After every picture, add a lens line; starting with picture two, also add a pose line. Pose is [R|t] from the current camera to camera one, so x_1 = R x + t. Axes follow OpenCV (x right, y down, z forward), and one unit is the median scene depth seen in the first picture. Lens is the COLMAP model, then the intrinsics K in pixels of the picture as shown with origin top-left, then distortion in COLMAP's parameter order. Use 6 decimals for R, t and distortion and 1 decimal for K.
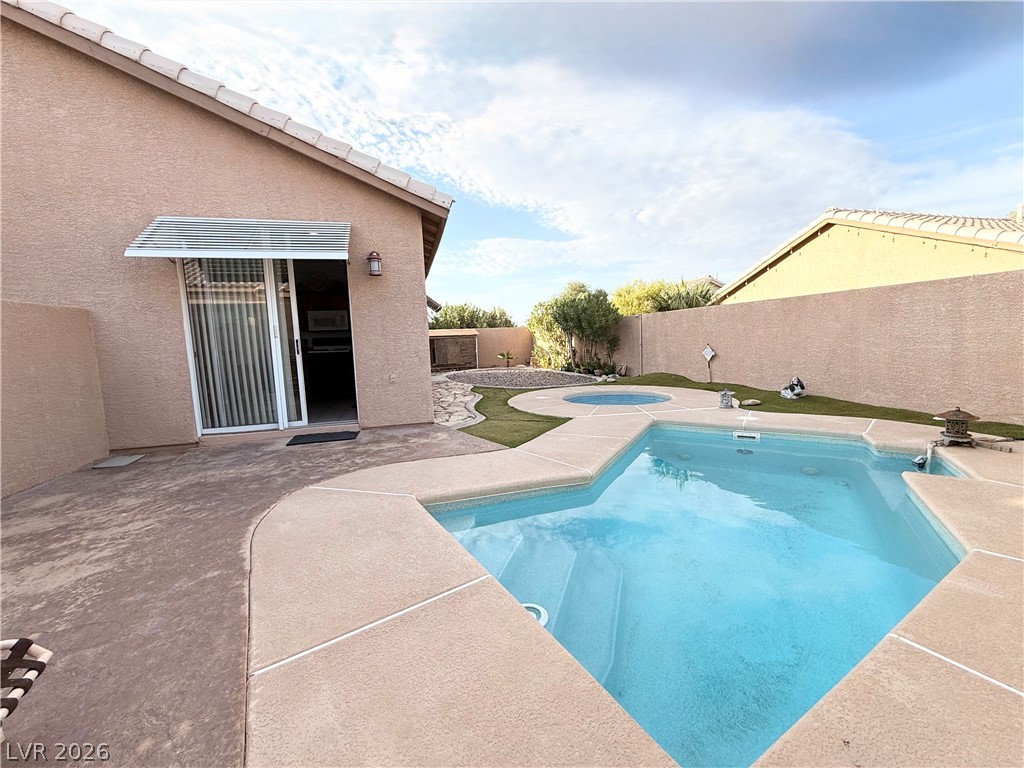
lens RADIAL K [[407.8, 0, 513.4], [0, 407.8, 384.2], [0, 0, 1]] dist [0.011728, -0.006221]
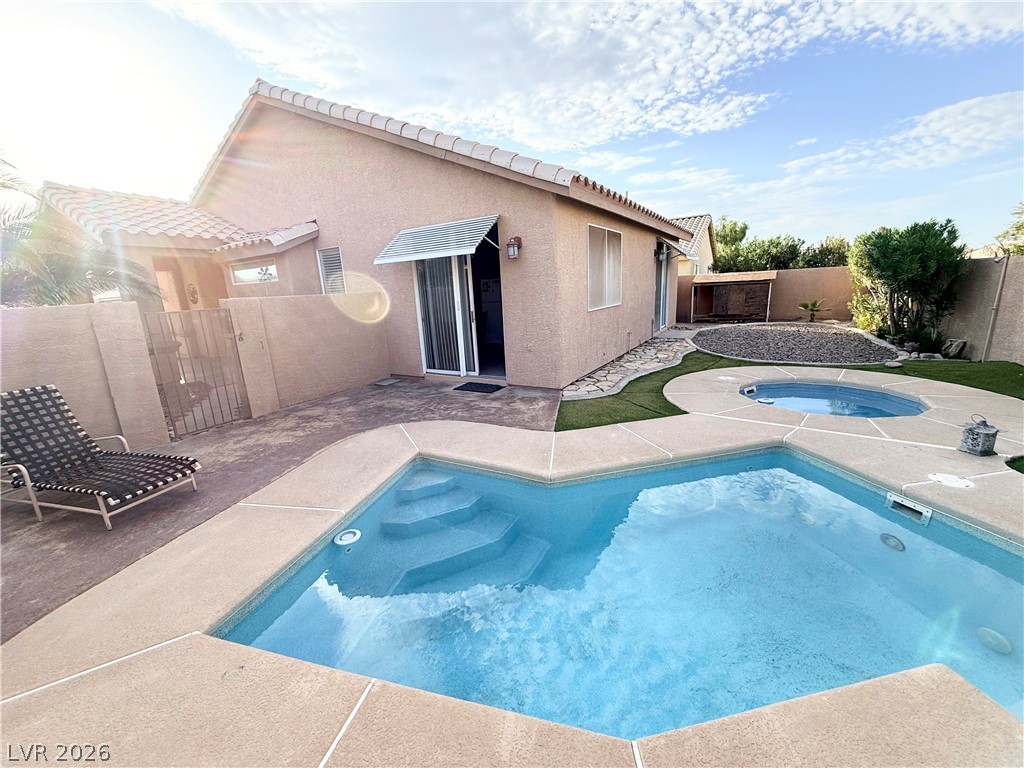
lens RADIAL K [[407.8, 0, 513.4], [0, 407.8, 384.2], [0, 0, 1]] dist [0.011728, -0.006221]
pose [[0.688173, 0.167855, -0.705863, 0.563671], [-0.051595, 0.981729, 0.183154, -0.132798], [0.723710, -0.089623, 0.684260, 0.173355]]
